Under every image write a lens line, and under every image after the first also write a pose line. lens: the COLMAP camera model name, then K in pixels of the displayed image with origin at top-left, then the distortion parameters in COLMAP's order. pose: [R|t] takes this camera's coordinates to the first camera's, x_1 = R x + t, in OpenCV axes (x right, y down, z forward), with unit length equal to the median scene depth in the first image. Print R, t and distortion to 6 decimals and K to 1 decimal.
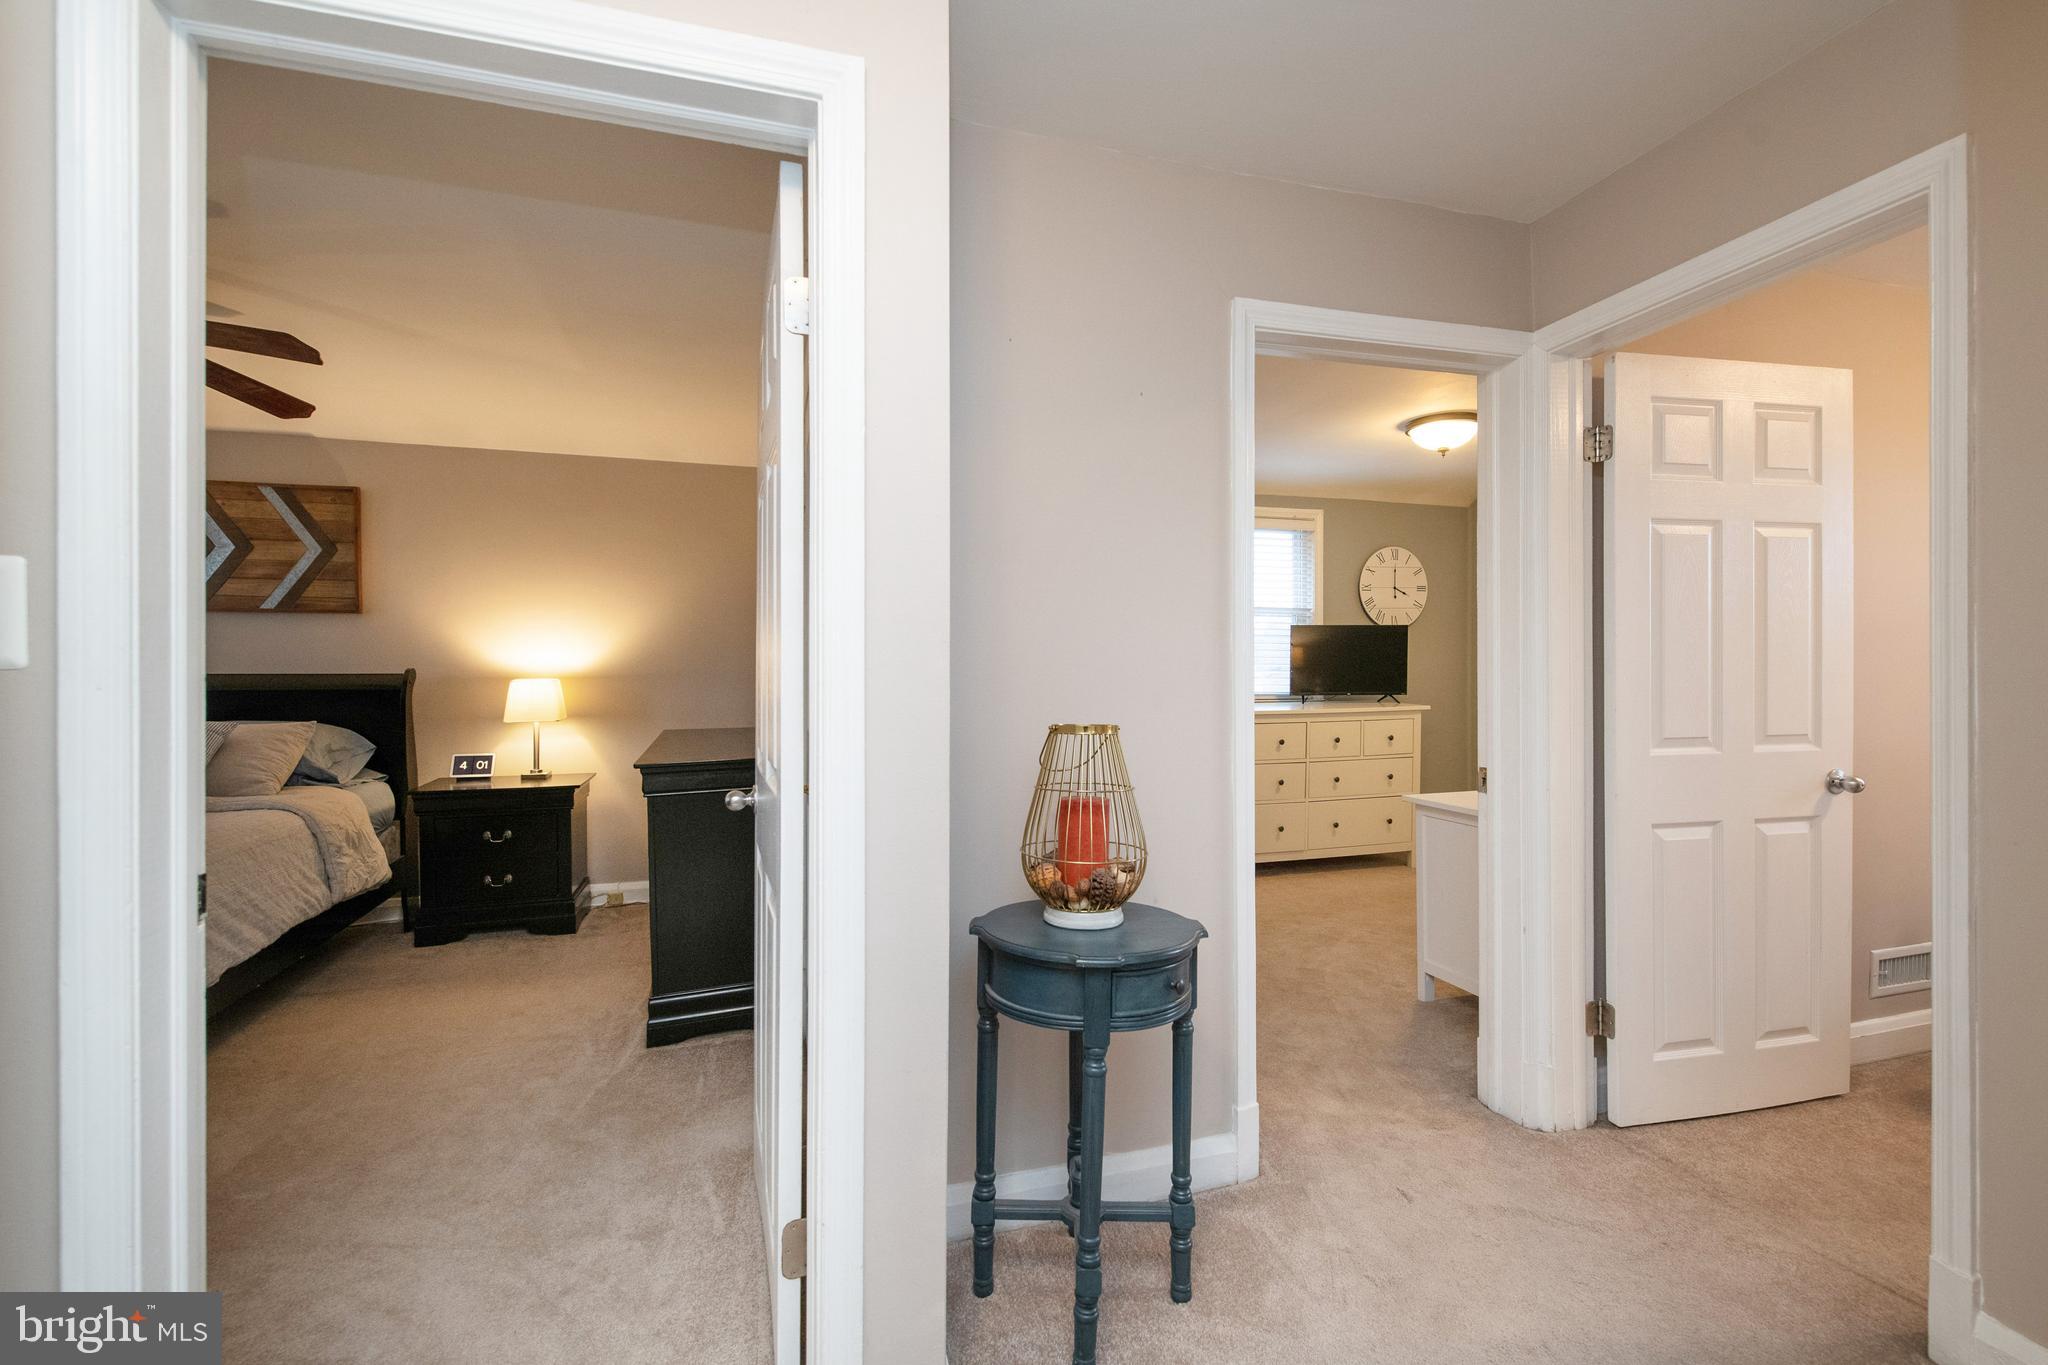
lens RADIAL K [[880.2, 0, 1029.2], [0, 880.2, 673.0], [0, 0, 1]] dist [0.015083, -0.010598]
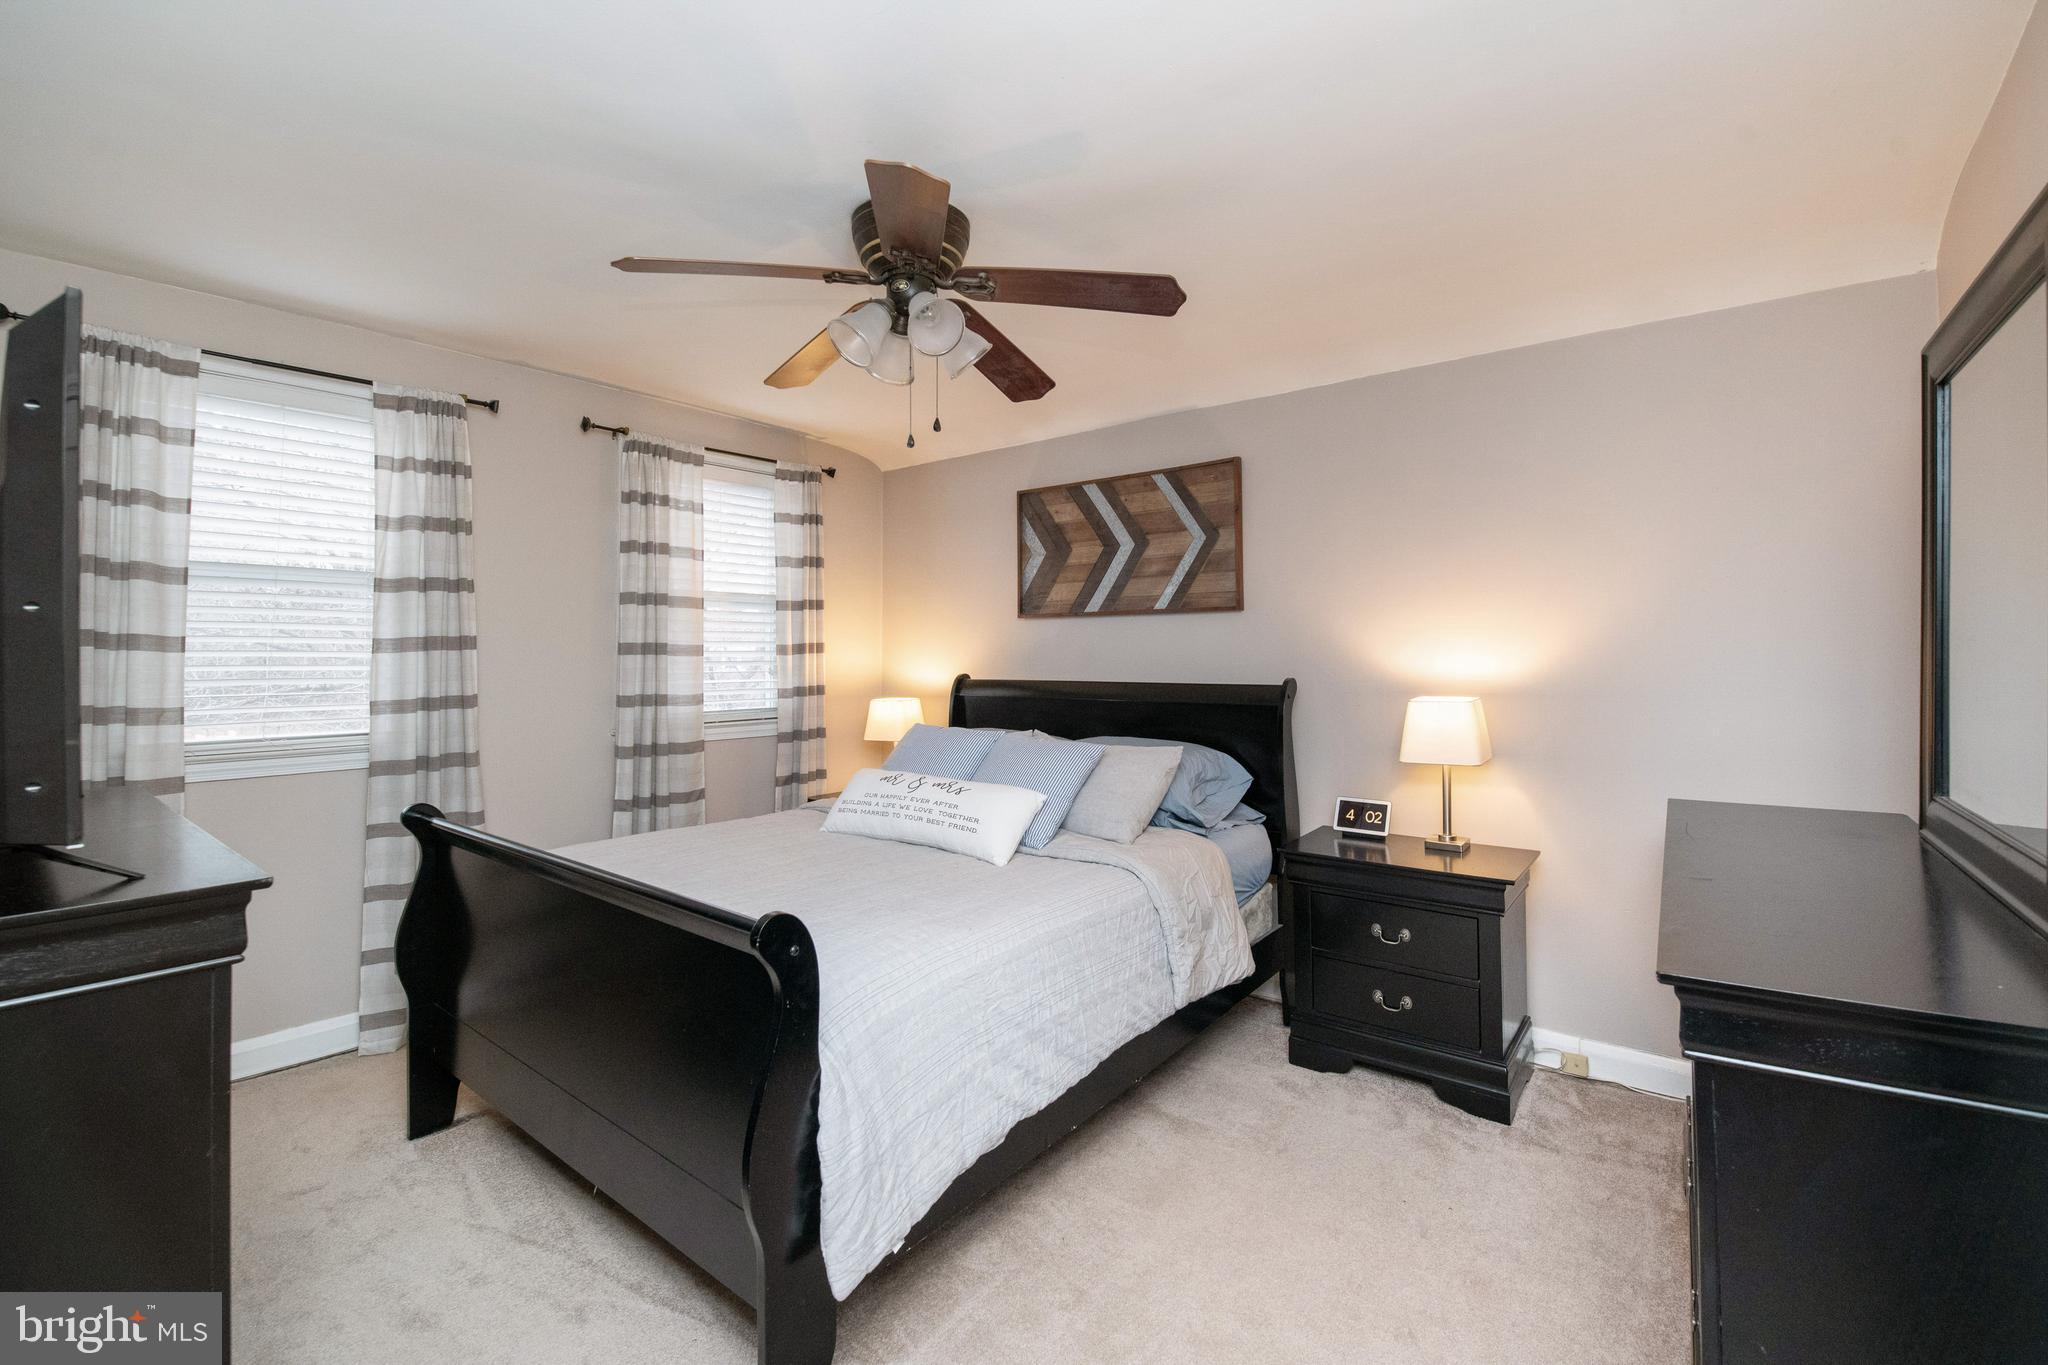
lens RADIAL K [[880.2, 0, 1029.2], [0, 880.2, 673.0], [0, 0, 1]] dist [0.015083, -0.010598]
pose [[0.562906, 0.008834, -0.826474, -0.196671], [0.011688, 0.999758, 0.018646, -0.026956], [0.826438, -0.020156, 0.562667, 0.385816]]
